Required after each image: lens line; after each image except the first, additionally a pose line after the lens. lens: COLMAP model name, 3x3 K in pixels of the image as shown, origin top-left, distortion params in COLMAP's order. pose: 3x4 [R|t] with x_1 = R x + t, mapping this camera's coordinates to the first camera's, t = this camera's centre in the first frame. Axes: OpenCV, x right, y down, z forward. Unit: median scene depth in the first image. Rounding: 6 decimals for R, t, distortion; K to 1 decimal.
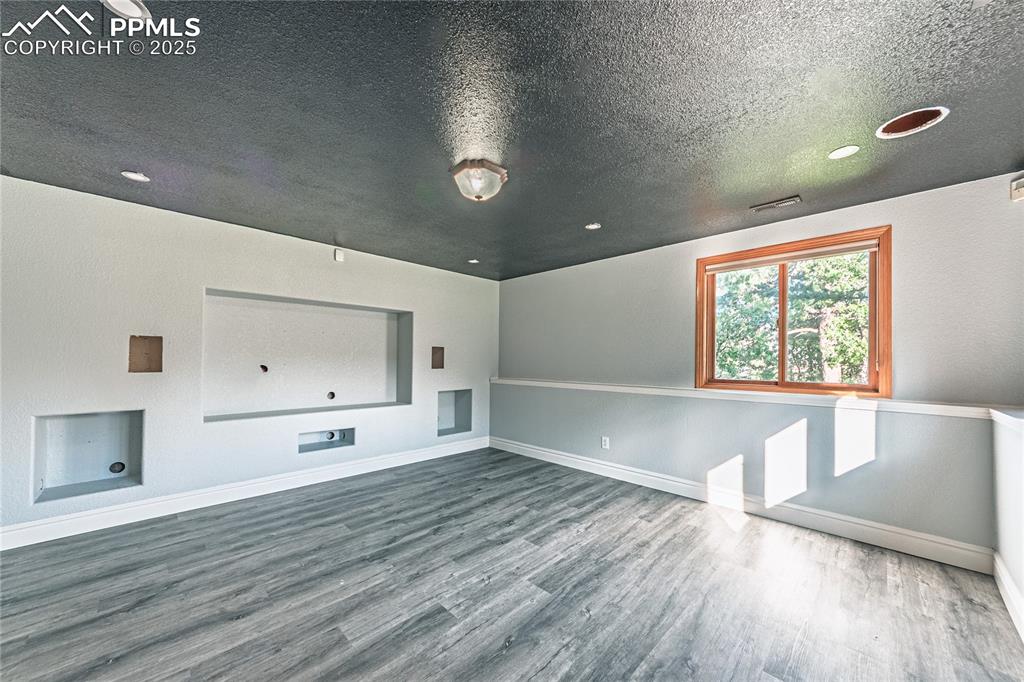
lens RADIAL K [[368.0, 0, 514.2], [0, 368.0, 349.7], [0, 0, 1]] dist [0.000130, -0.000014]
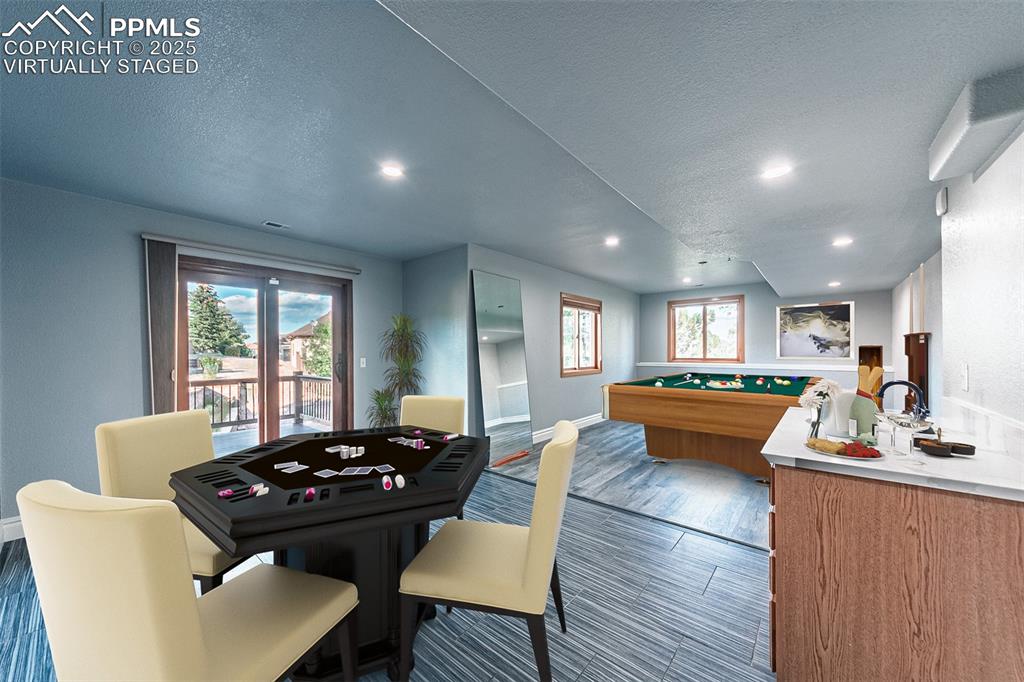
lens RADIAL K [[368.0, 0, 512.9], [0, 368.0, 348.4], [0, 0, 1]] dist [0.000130, -0.000014]
pose [[0.994849, -0.002117, 0.101349, -0.684299], [0.000397, 0.999856, 0.016991, -0.013646], [-0.101371, -0.016863, 0.994706, -1.148687]]
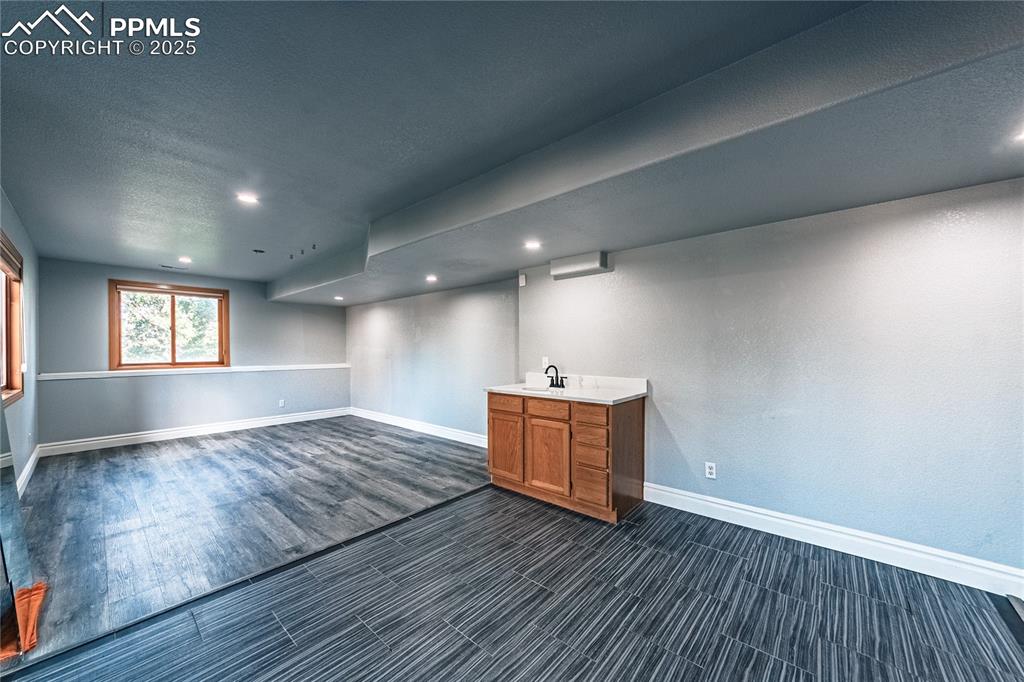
lens RADIAL K [[368.0, 0, 515.3], [0, 368.0, 347.8], [0, 0, 1]] dist [0.000130, -0.000014]
pose [[-0.083637, 0.002948, 0.996492, -1.176330], [-0.017495, 0.999837, -0.004426, -0.004719], [-0.996343, -0.017804, -0.083572, -0.495200]]
